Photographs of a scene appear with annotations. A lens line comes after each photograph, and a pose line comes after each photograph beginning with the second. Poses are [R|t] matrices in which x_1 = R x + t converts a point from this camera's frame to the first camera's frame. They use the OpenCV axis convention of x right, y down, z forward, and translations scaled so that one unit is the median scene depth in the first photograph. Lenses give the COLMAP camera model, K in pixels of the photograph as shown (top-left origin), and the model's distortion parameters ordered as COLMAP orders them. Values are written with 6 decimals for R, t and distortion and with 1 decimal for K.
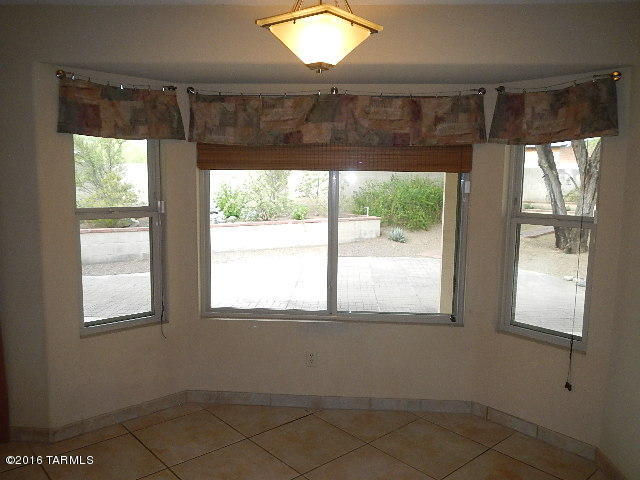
lens RADIAL K [[526.4, 0, 319.9], [0, 526.4, 240.1], [0, 0, 1]] dist [-0.005436, -0.008677]
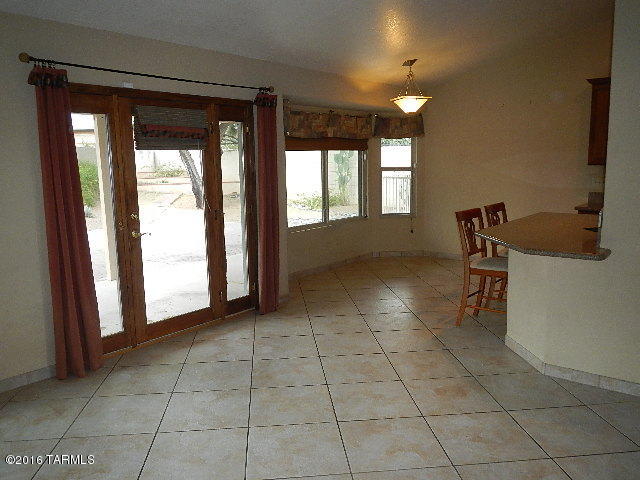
lens RADIAL K [[526.4, 0, 319.8], [0, 526.4, 240.2], [0, 0, 1]] dist [-0.005436, -0.008677]
pose [[0.556771, -0.158791, 0.815347, -1.745574], [0.109163, 0.987033, 0.117684, -0.036084], [-0.823462, 0.023483, 0.566886, -0.103698]]
